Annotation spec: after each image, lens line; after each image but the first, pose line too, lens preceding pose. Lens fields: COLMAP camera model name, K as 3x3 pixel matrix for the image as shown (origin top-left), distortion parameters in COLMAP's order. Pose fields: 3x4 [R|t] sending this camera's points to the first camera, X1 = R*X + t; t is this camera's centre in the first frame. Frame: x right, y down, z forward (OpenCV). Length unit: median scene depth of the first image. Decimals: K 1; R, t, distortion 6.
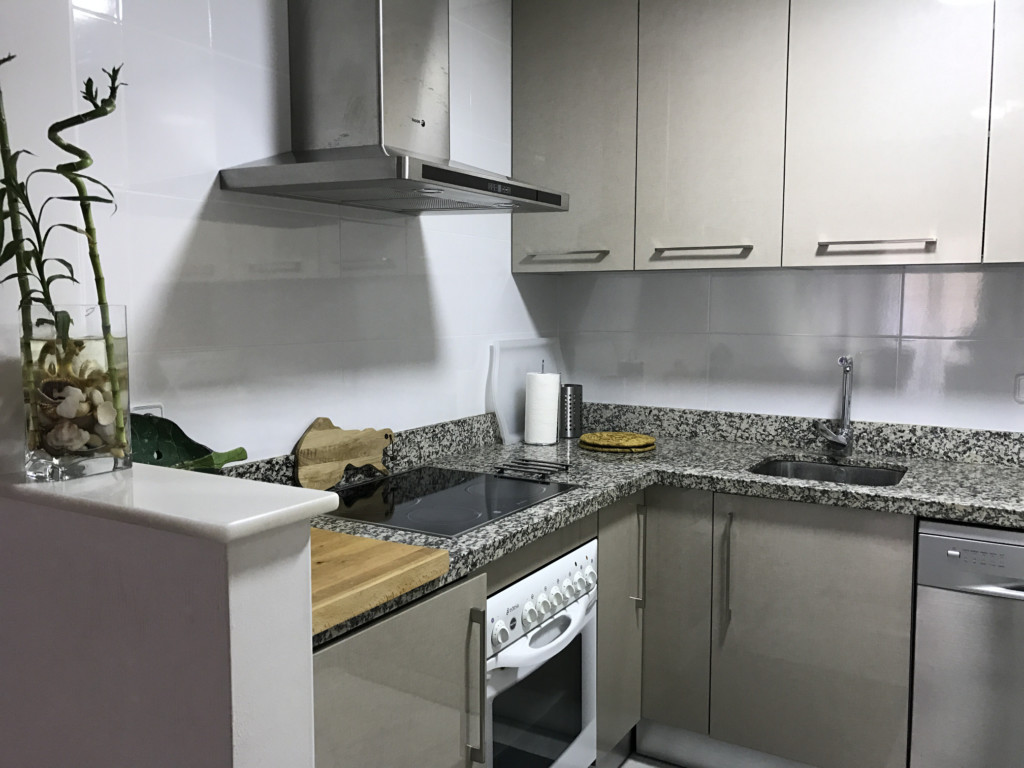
lens RADIAL K [[833.5, 0, 512.4], [0, 833.5, 368.6], [0, 0, 1]] dist [0.037084, -0.054625]
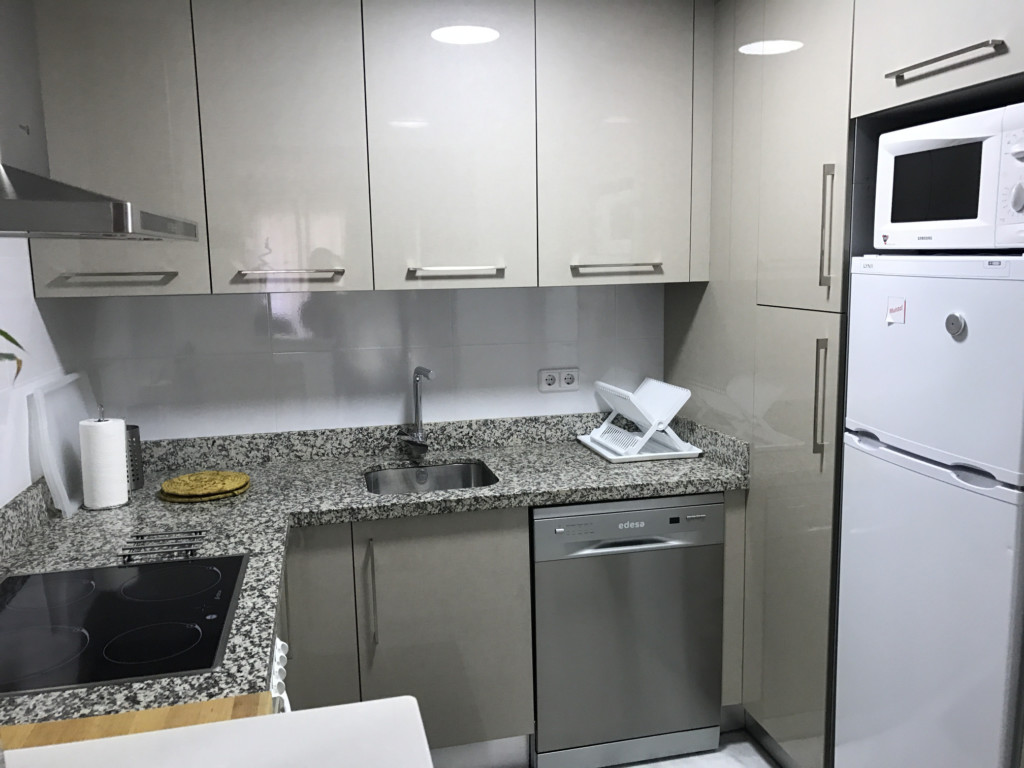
lens RADIAL K [[833.5, 0, 512.4], [0, 833.5, 368.6], [0, 0, 1]] dist [0.037084, -0.054625]
pose [[0.714306, -0.106255, 0.691721, -0.260226], [0.074001, 0.994333, 0.076323, -0.085582], [-0.695911, -0.003330, 0.718121, 0.135068]]
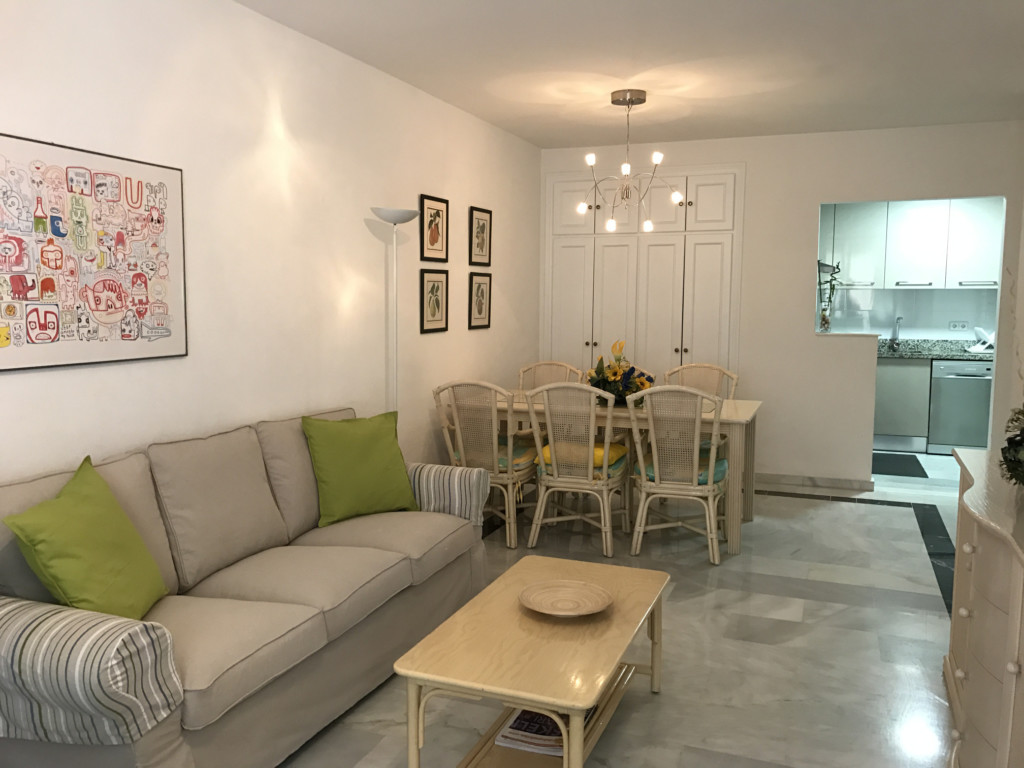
lens RADIAL K [[833.5, 0, 512.4], [0, 833.5, 368.6], [0, 0, 1]] dist [0.037084, -0.054625]
pose [[0.985365, -0.021419, 0.169109, -1.512268], [0.019913, 0.999746, 0.010592, 0.112071], [-0.169293, -0.007069, 0.985540, -1.787063]]
